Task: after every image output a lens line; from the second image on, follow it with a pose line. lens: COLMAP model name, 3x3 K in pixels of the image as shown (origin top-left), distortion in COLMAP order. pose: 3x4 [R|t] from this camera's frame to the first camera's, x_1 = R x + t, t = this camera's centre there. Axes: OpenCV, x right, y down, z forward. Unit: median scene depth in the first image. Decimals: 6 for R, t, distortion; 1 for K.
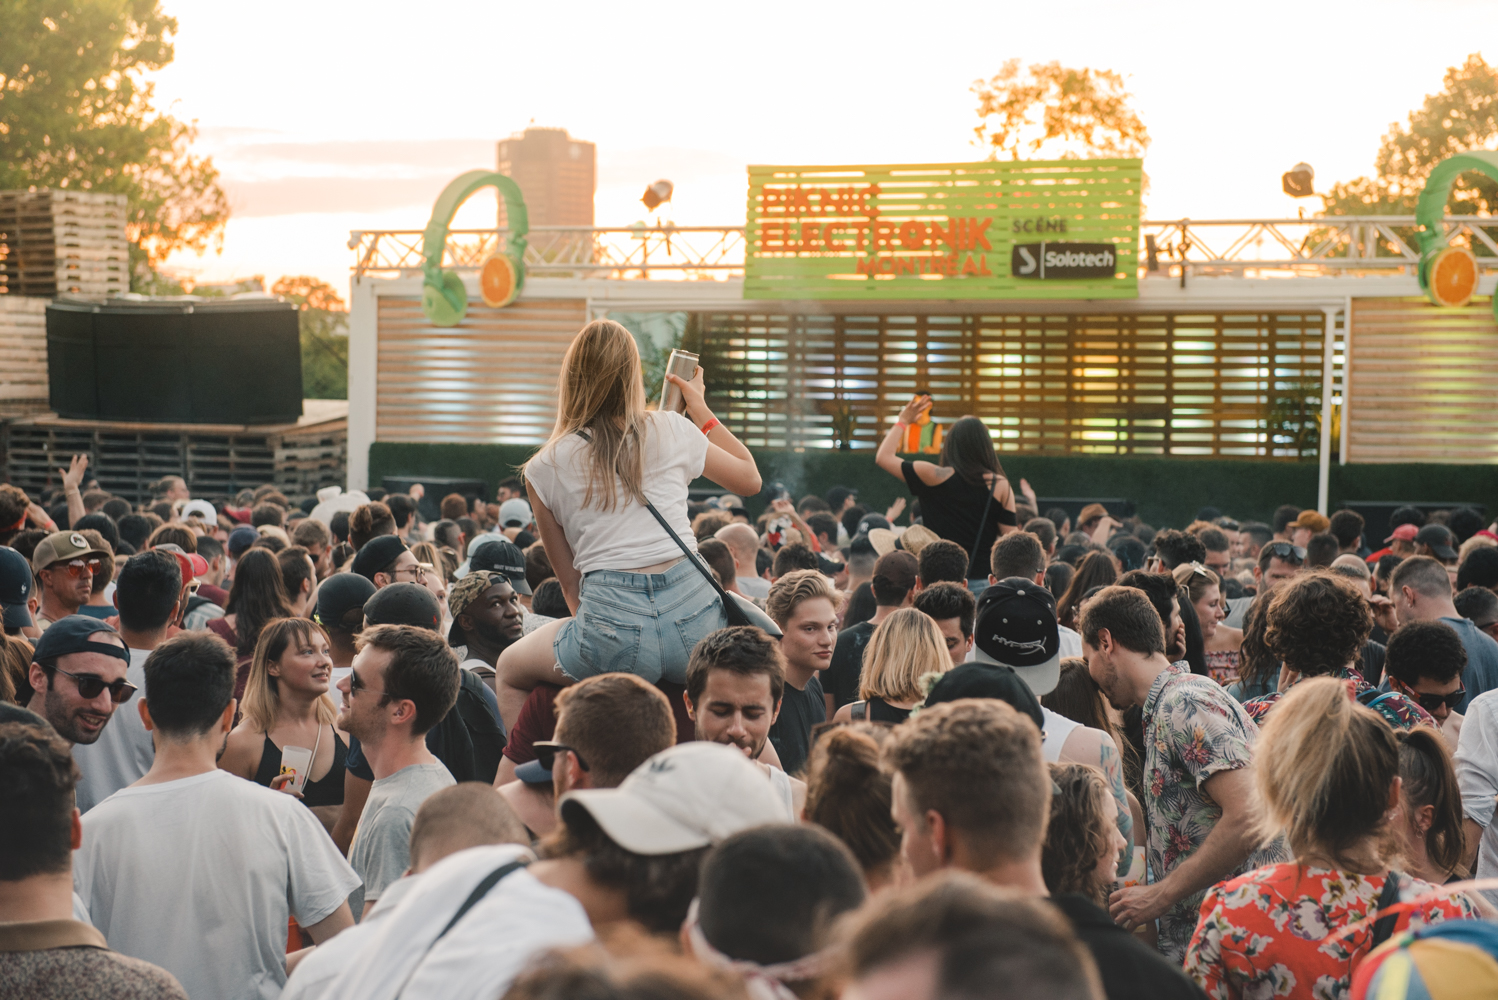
lens RADIAL K [[2585.9, 0, 747.8], [0, 2585.9, 500.4], [0, 0, 1]] dist [0.052343, 0.000000]
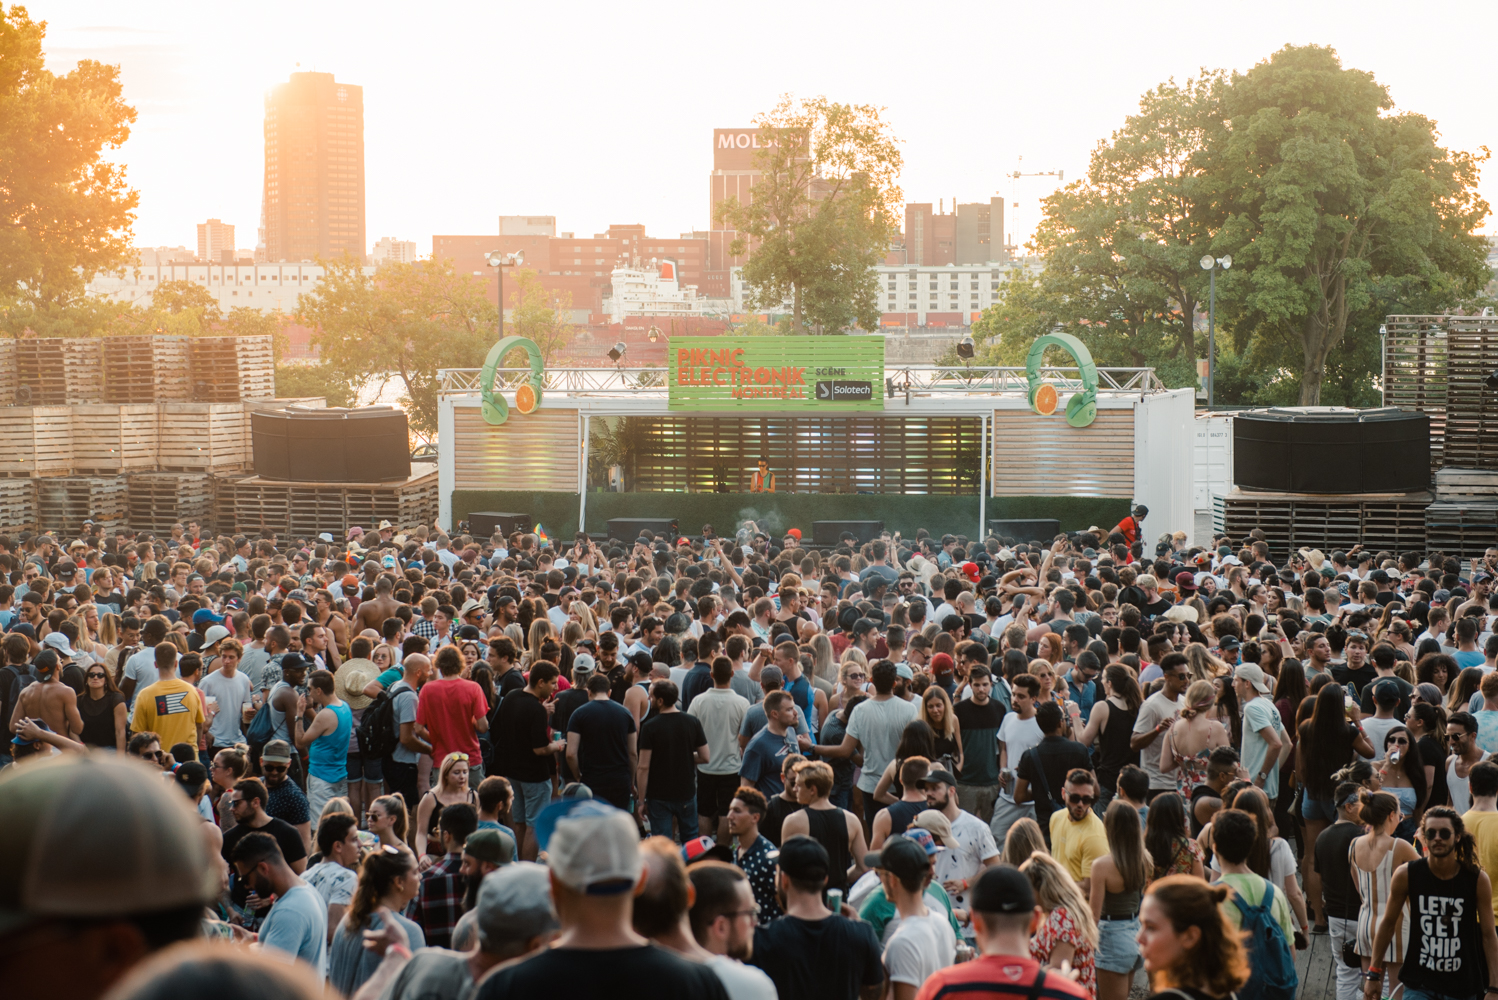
lens RADIAL K [[2585.9, 0, 749.5], [0, 2585.9, 501.1], [0, 0, 1]] dist [0.052343, 0.000000]
pose [[0.995751, -0.025027, 0.088623, -0.098989], [0.022664, 0.999363, 0.027562, -0.057997], [-0.089257, -0.025437, 0.995684, -0.746403]]
